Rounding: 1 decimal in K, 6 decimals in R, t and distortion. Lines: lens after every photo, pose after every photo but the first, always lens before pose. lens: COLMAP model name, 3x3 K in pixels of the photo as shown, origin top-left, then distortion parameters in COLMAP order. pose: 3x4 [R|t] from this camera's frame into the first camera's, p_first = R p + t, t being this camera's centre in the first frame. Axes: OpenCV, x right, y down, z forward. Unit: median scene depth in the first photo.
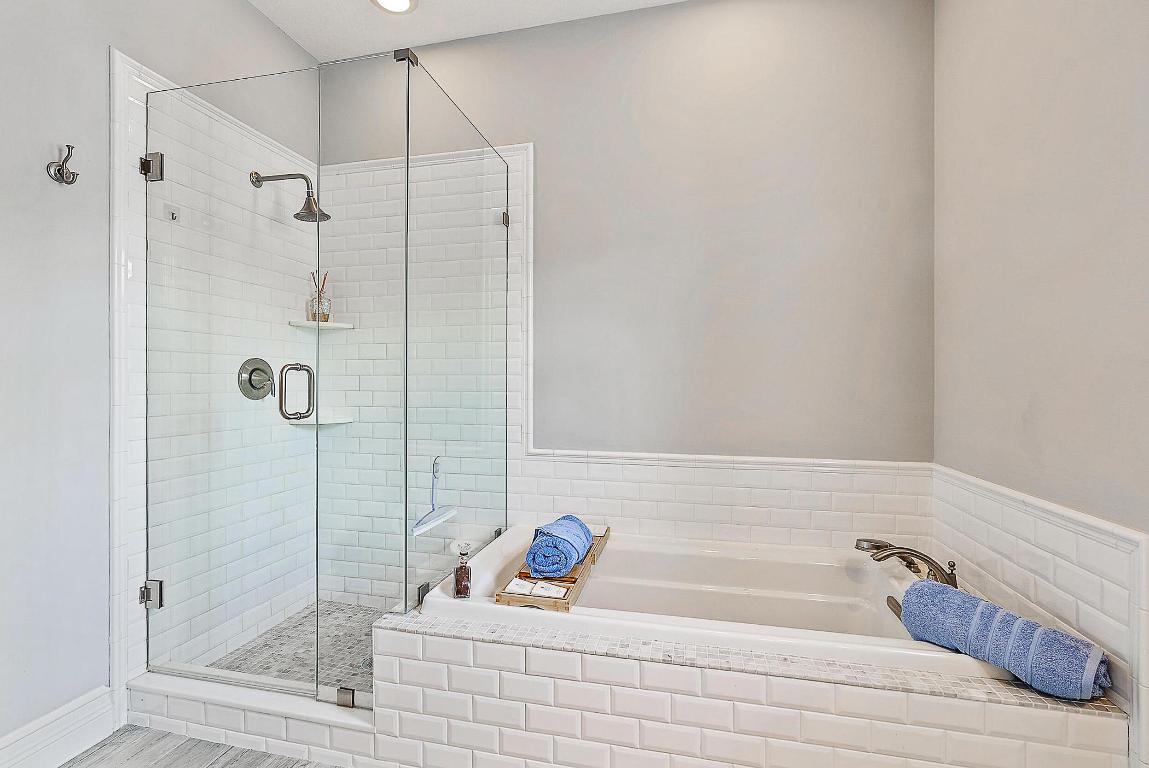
lens RADIAL K [[516.4, 0, 567.7], [0, 516.4, 384.1], [0, 0, 1]] dist [-0.002820, 0.000276]
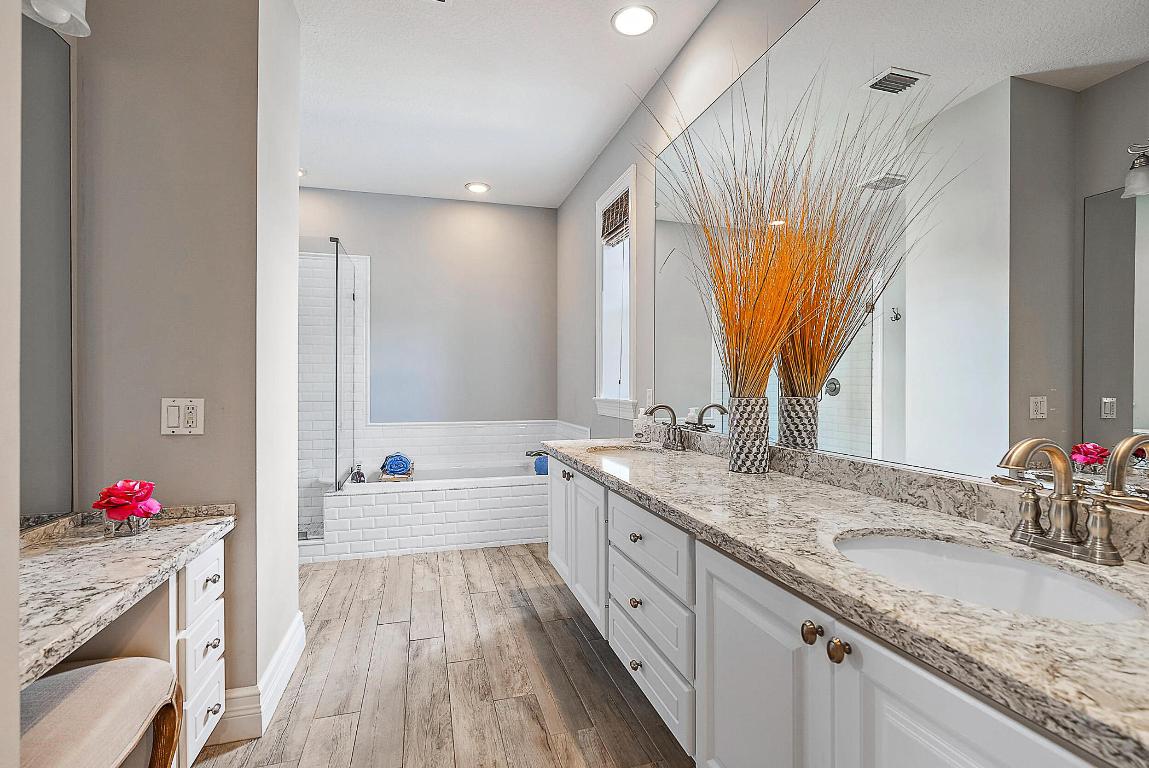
lens RADIAL K [[516.4, 0, 567.7], [0, 516.4, 384.1], [0, 0, 1]] dist [-0.002820, 0.000276]
pose [[0.876328, -0.002802, 0.481707, -0.404991], [0.003901, 0.999992, -0.001280, -0.009202], [-0.481699, 0.003001, 0.876332, -1.149094]]
